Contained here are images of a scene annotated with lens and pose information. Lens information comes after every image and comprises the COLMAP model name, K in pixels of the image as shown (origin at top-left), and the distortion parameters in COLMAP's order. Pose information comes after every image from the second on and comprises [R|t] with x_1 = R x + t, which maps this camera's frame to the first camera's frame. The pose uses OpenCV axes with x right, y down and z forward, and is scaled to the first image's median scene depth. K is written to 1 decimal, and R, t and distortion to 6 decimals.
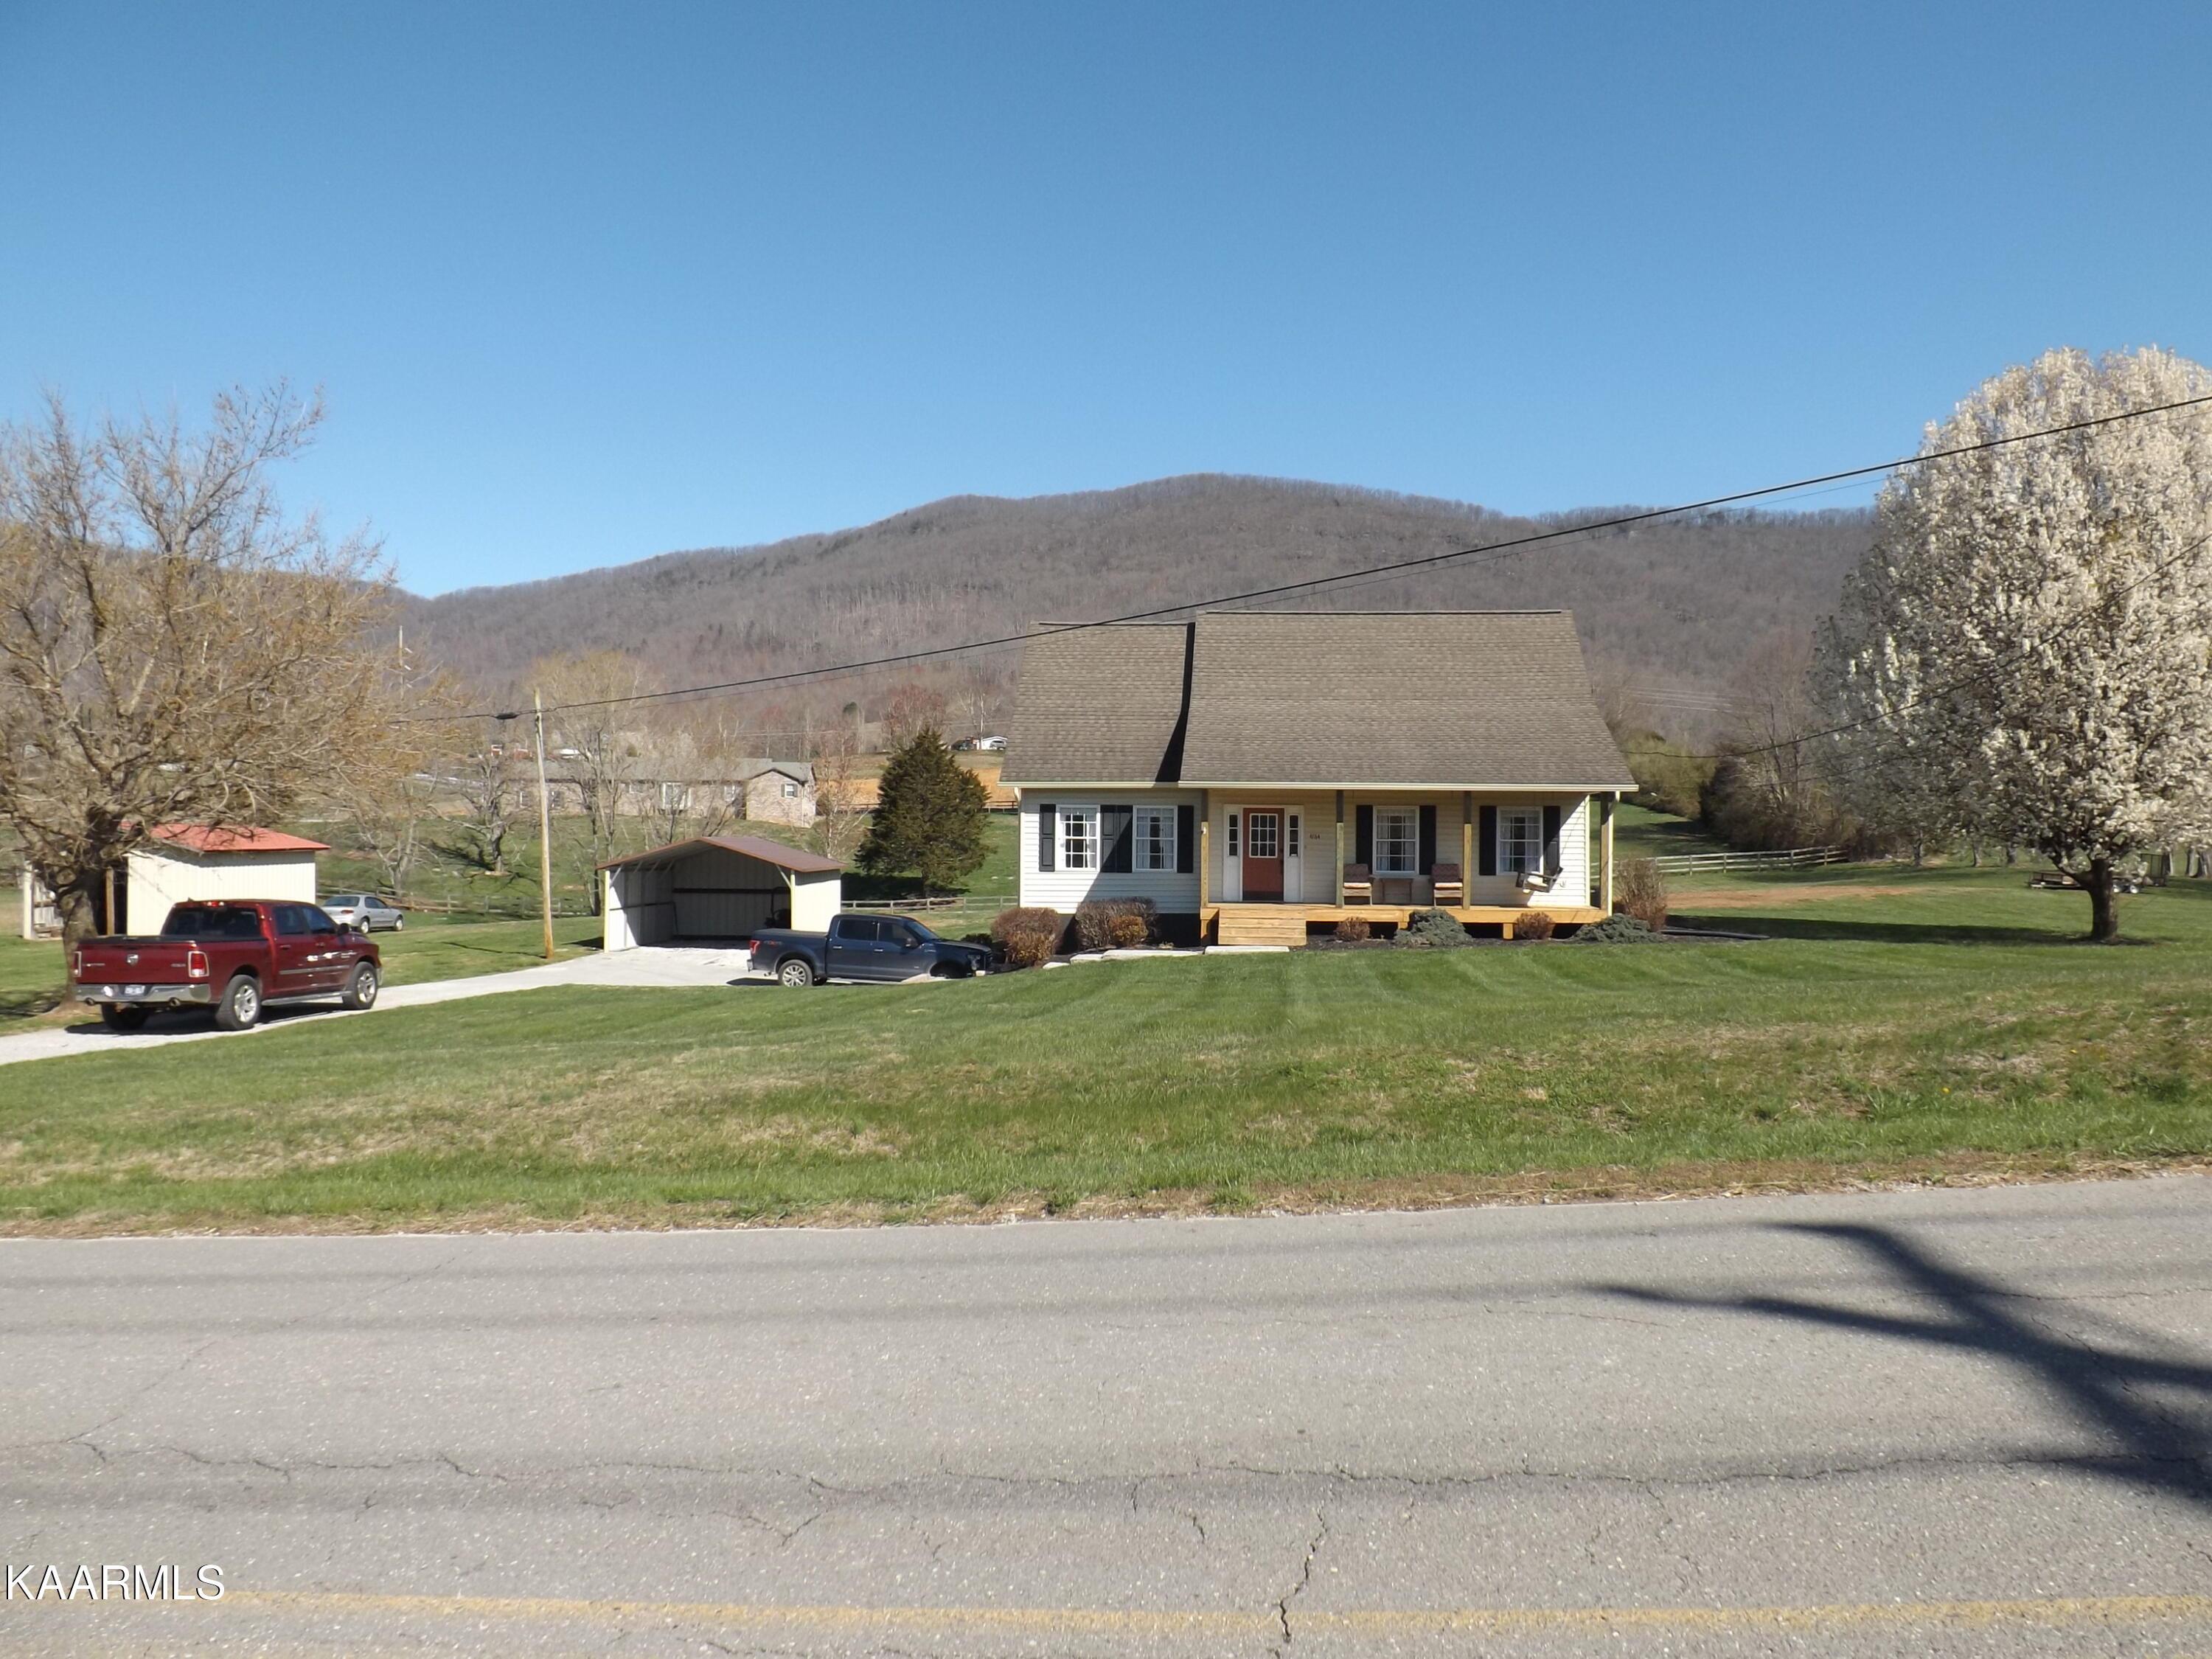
lens RADIAL K [[1577.5, 0, 1152.4], [0, 1577.5, 803.4], [0, 0, 1]] dist [-0.067746, 0.014118]
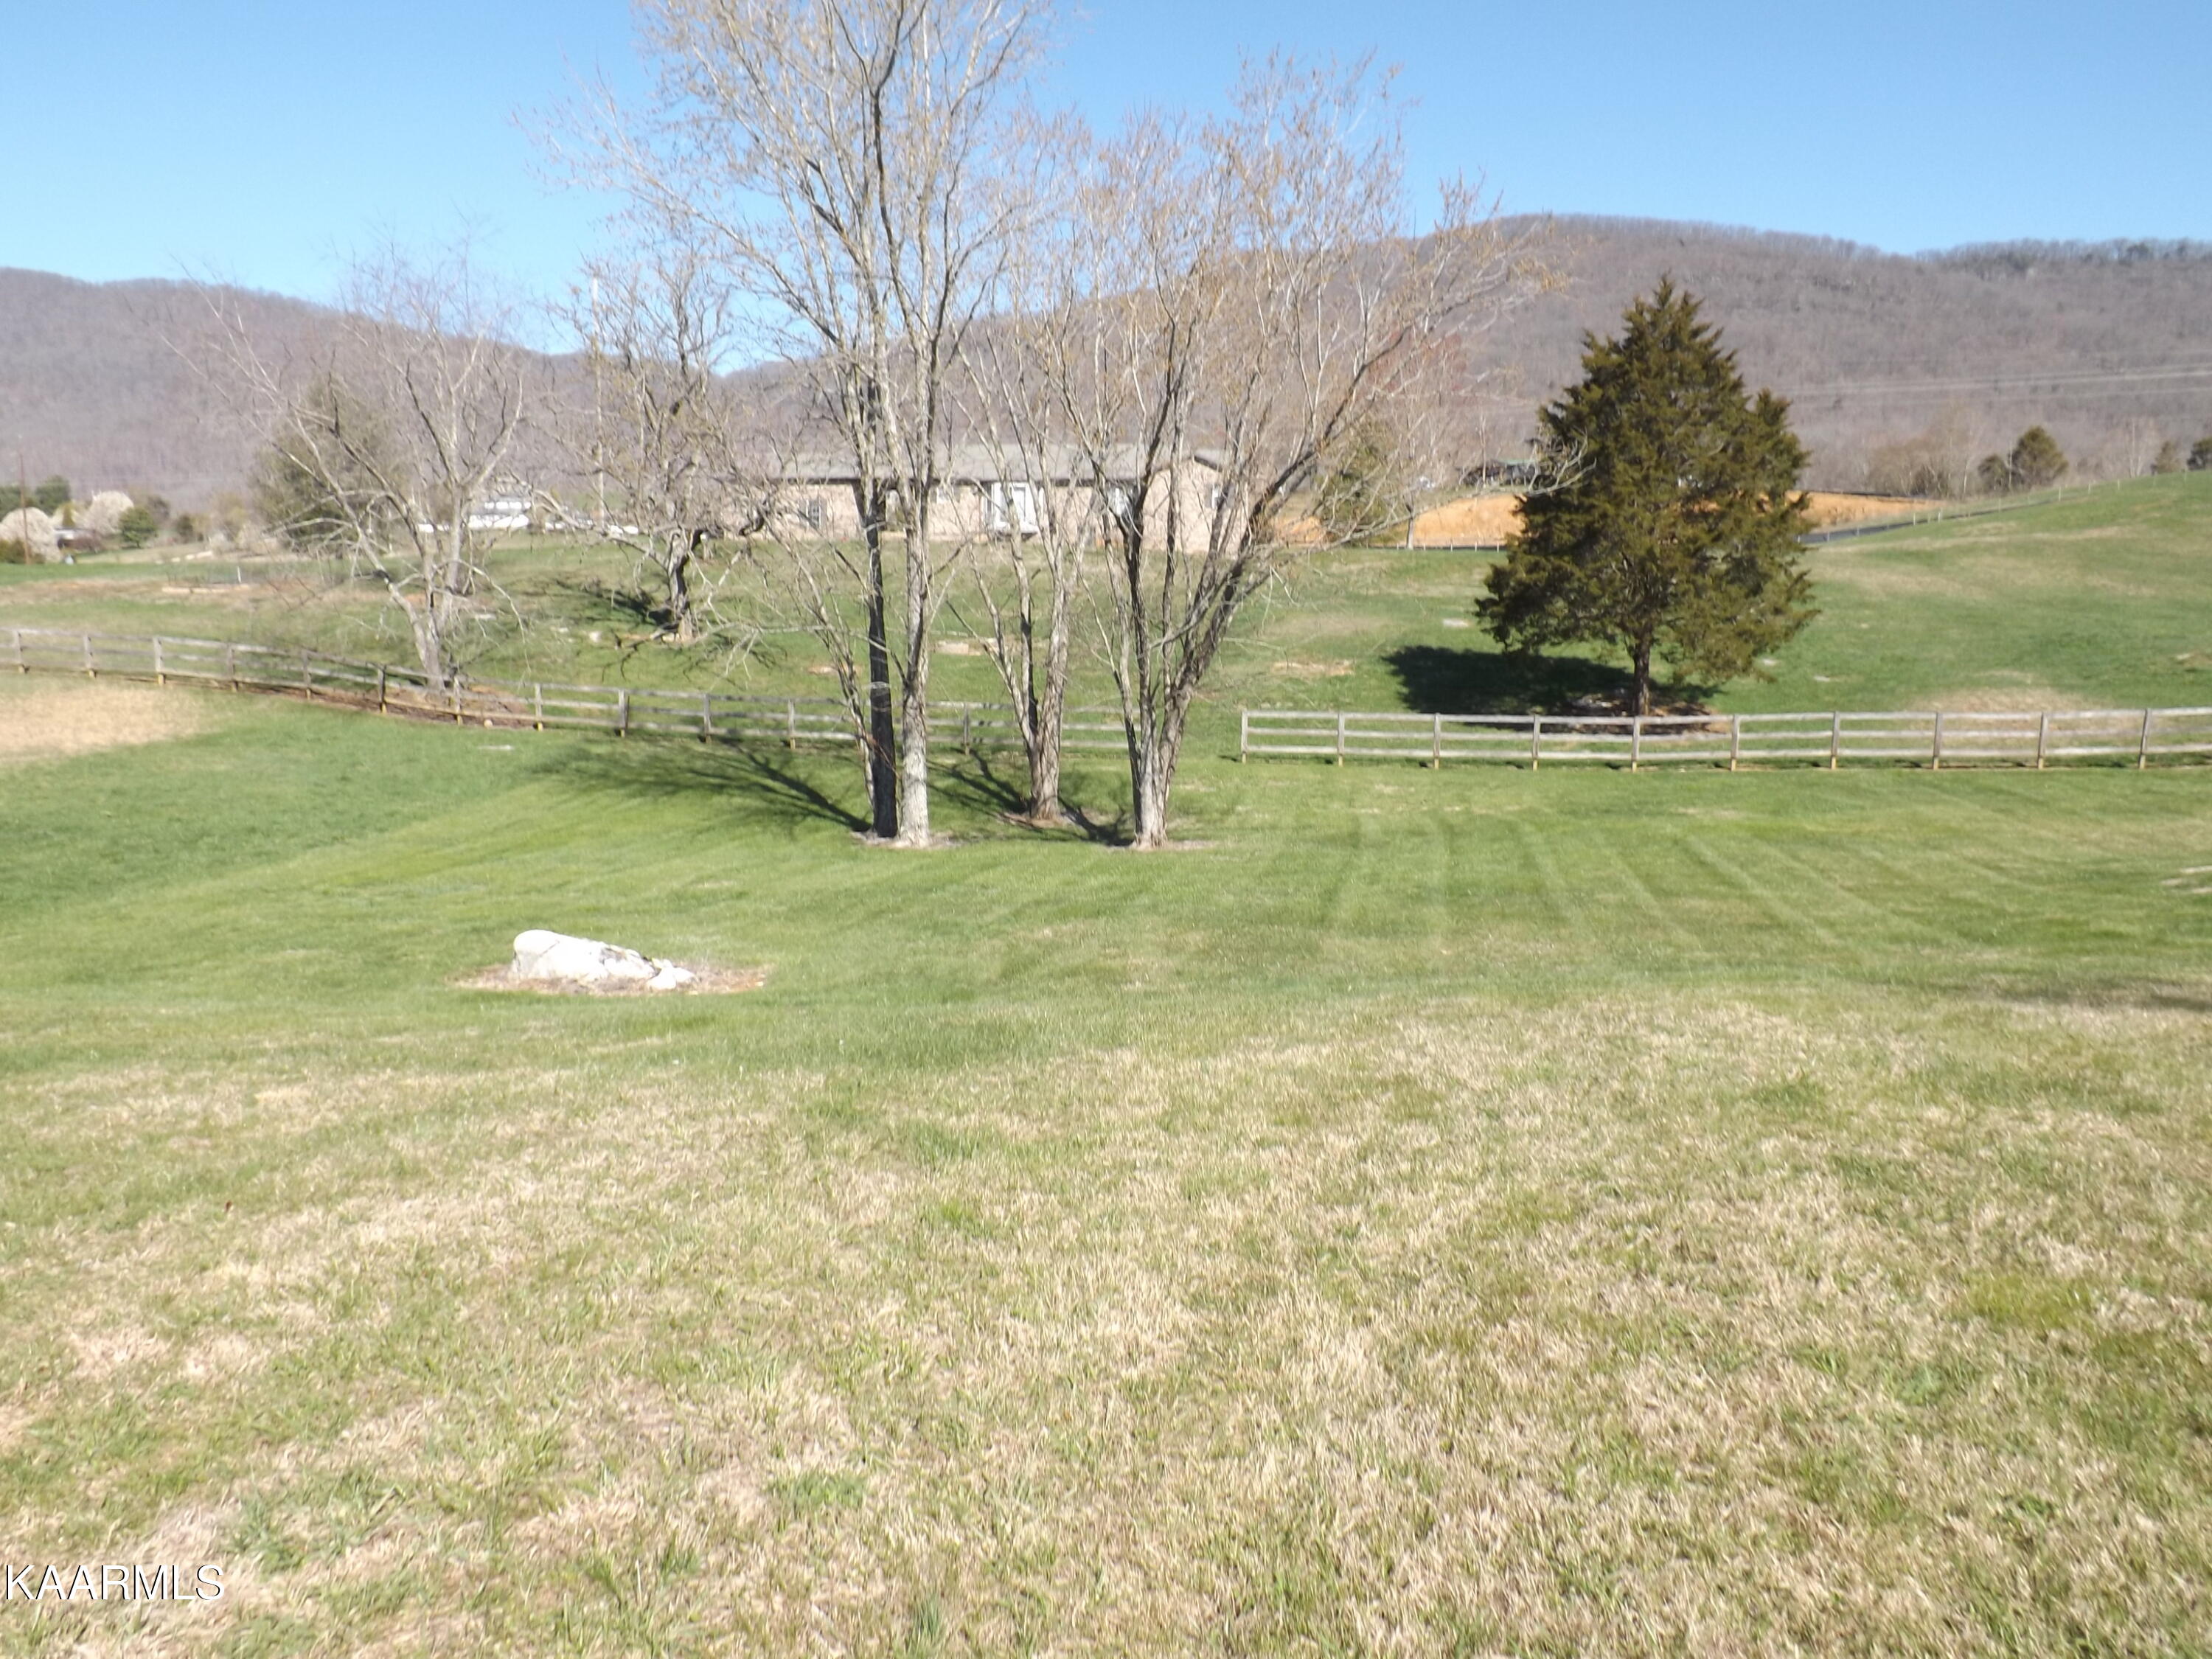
lens RADIAL K [[1577.5, 0, 1083.4], [0, 1577.5, 790.8], [0, 0, 1]] dist [-0.067746, 0.014118]
pose [[0.976333, 0.031459, -0.213972, -0.631552], [-0.003315, 0.991424, 0.130640, 0.090023], [0.216247, -0.126839, 0.968065, 1.800703]]
